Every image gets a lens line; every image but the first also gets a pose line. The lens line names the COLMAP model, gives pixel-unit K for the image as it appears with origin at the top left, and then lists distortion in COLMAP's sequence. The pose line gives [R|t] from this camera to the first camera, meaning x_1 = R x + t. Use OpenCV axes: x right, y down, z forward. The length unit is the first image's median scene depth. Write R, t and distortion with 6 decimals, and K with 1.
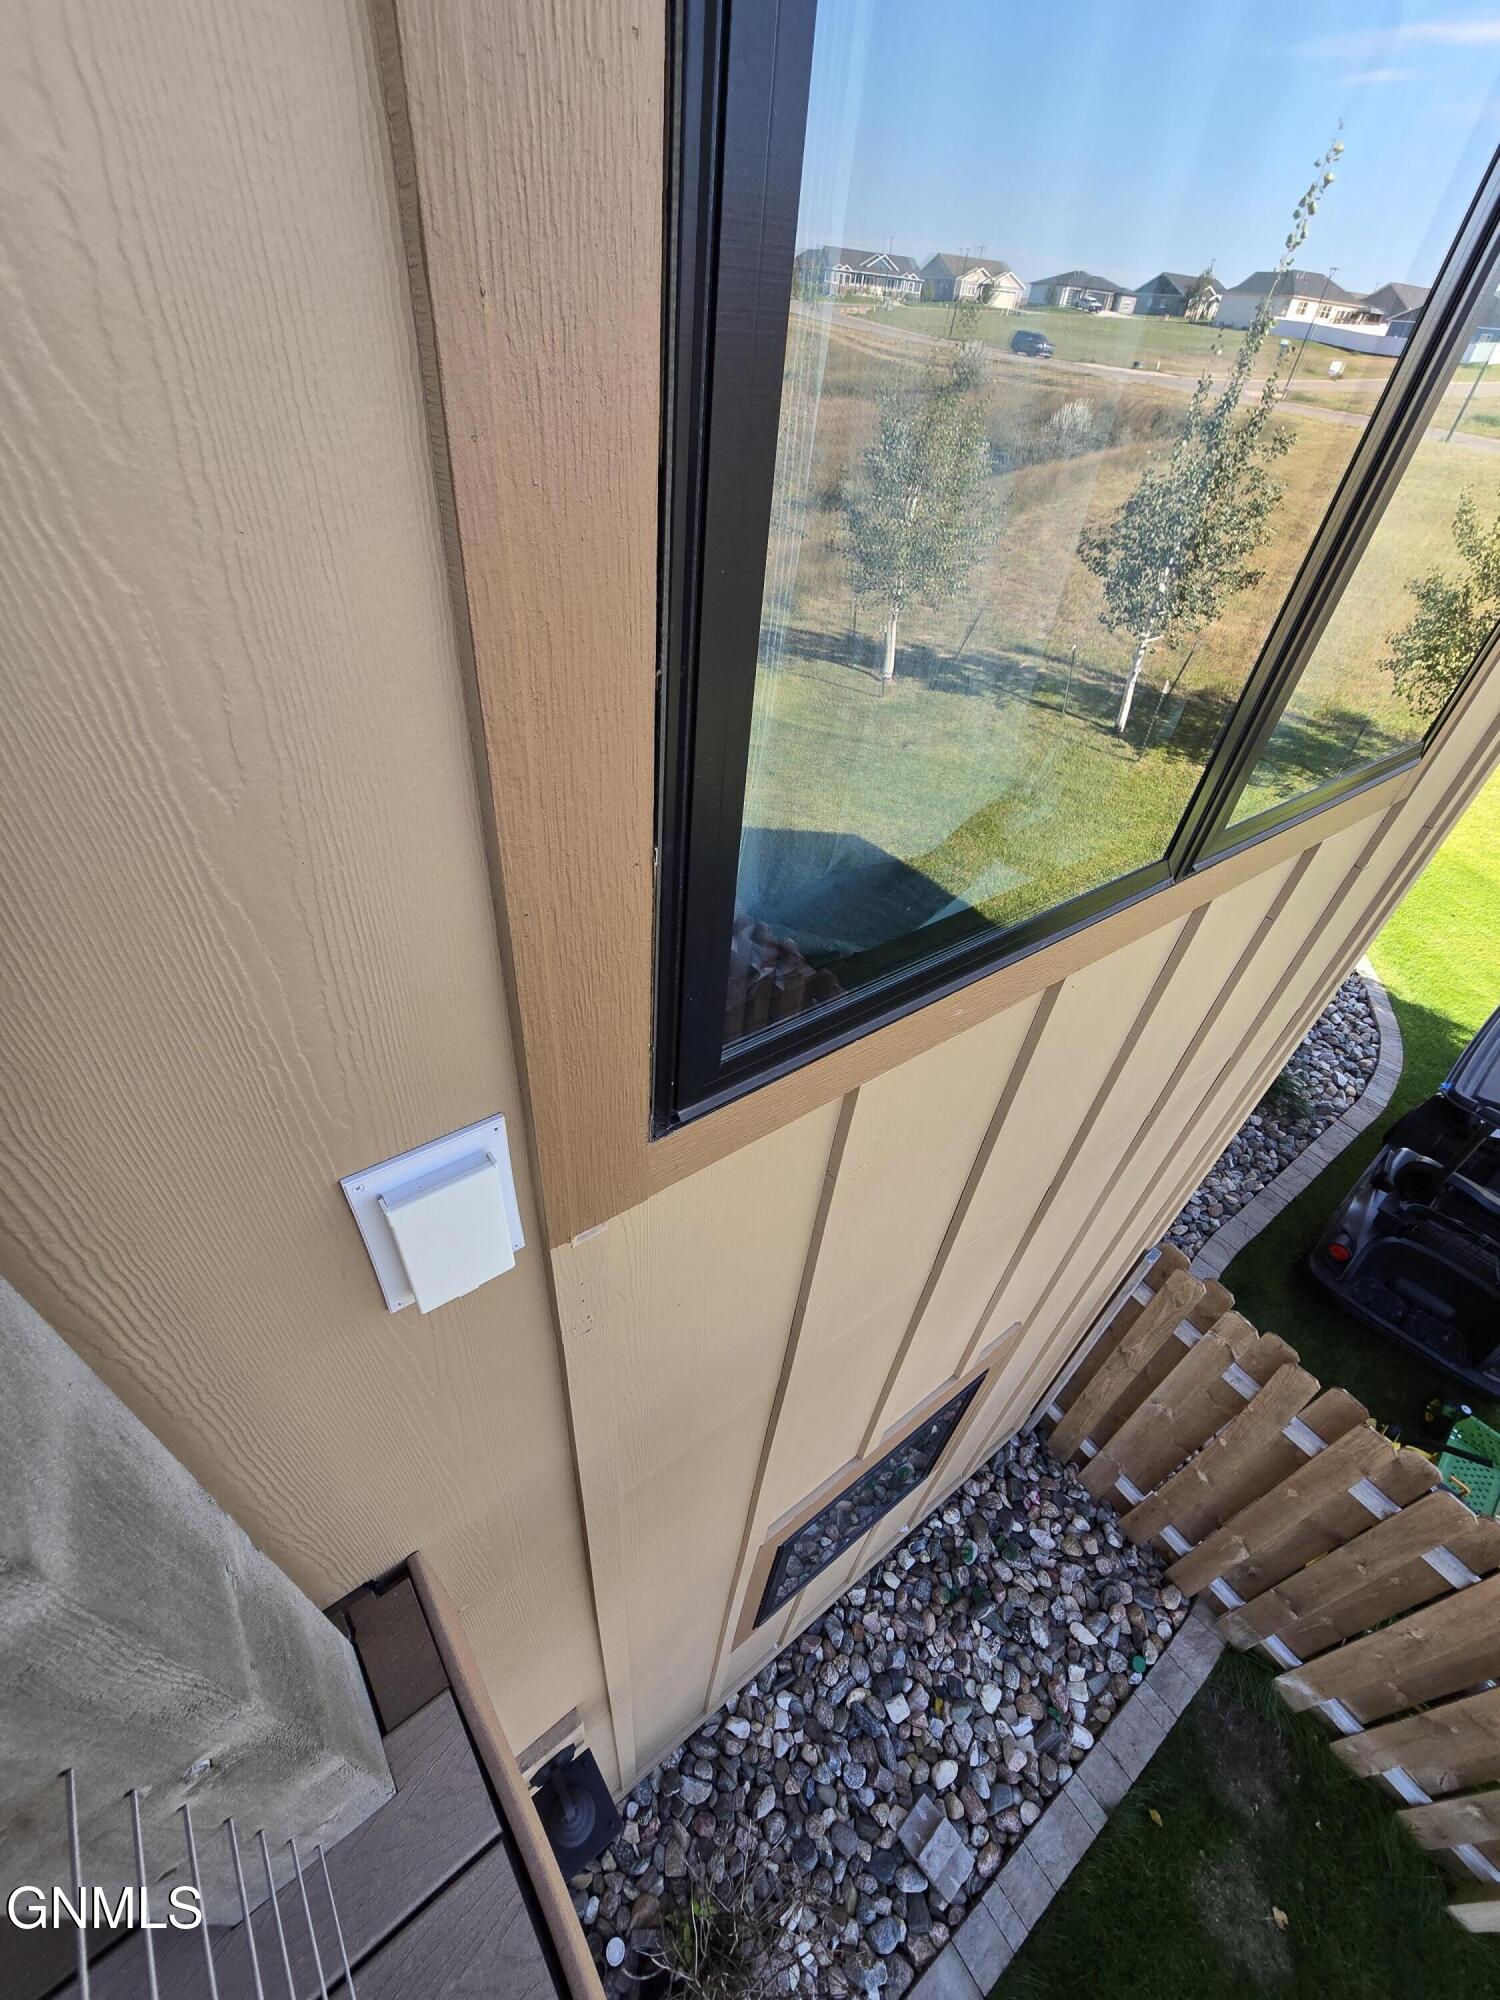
lens RADIAL K [[808.1, 0, 750.0], [0, 808.1, 1000.0], [0, 0, 1]] dist [-0.013627, 0.002667]
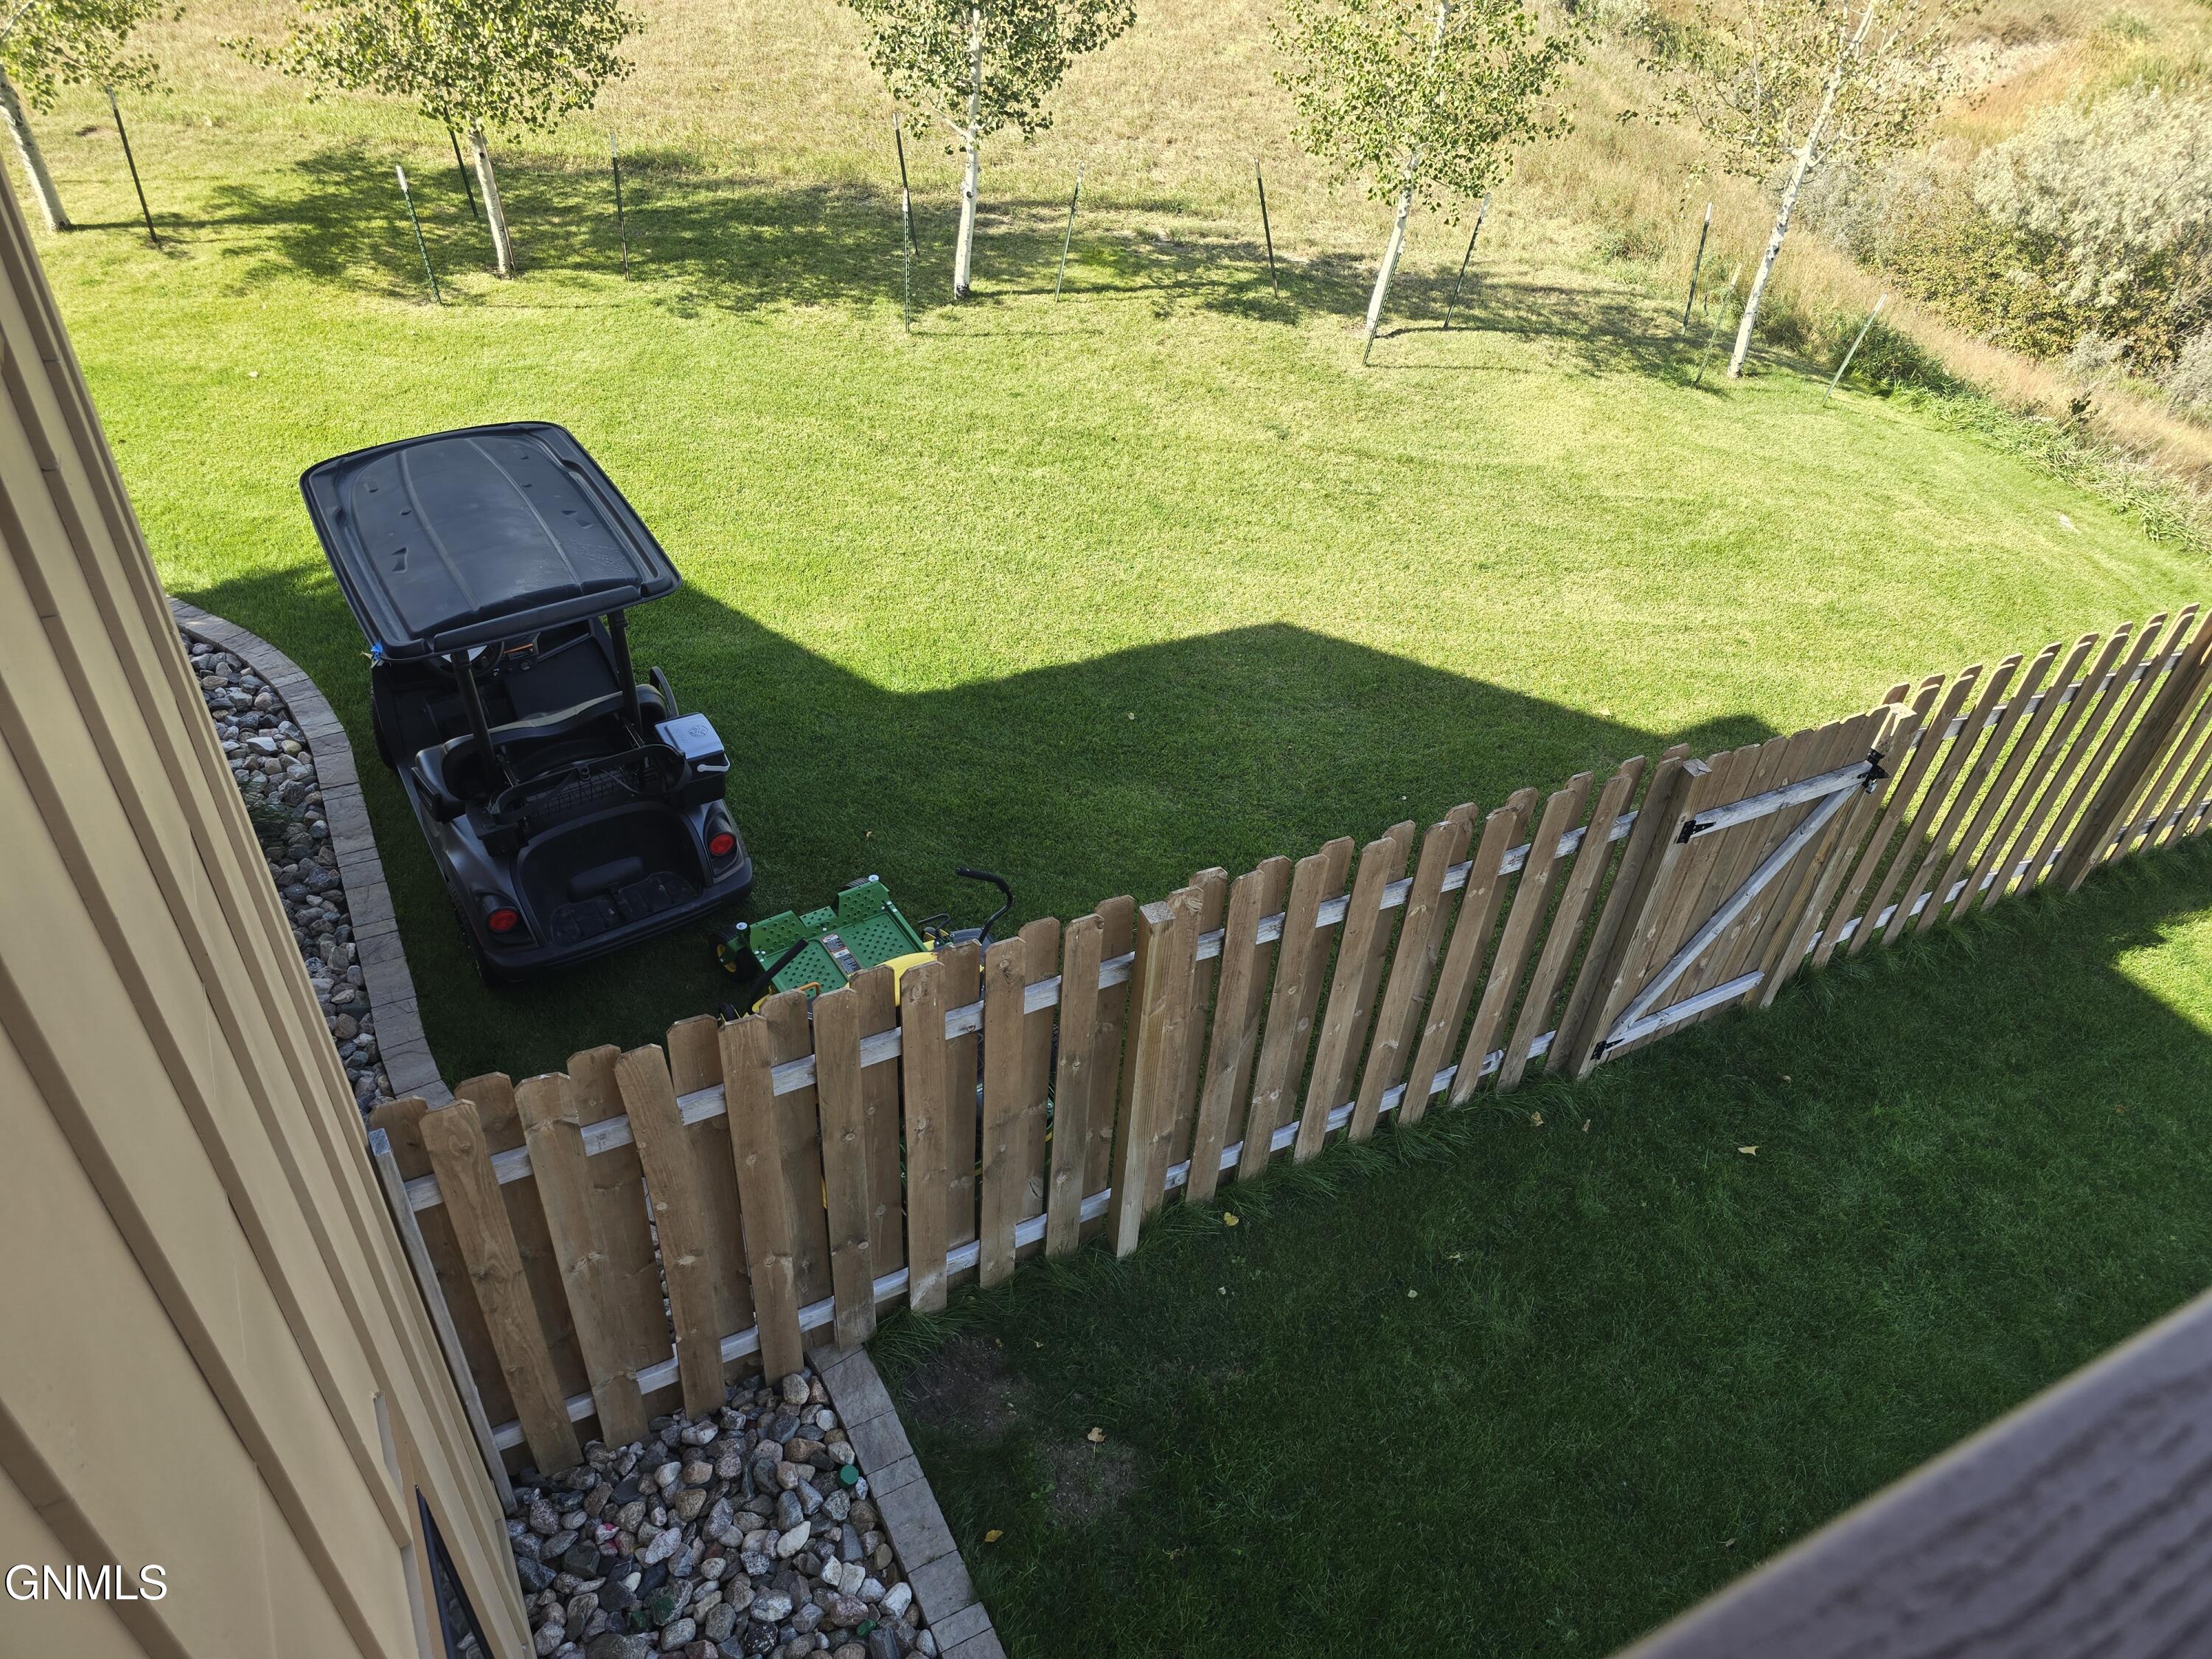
lens RADIAL K [[1543.6, 0, 1106.0], [0, 1543.6, 829.5], [0, 0, 1]] dist [0.000907, -0.000118]
pose [[0.138643, -0.655630, 0.742245, -0.110069], [0.585025, 0.658955, 0.472783, -0.053999], [-0.799077, 0.368684, 0.474919, -0.038377]]
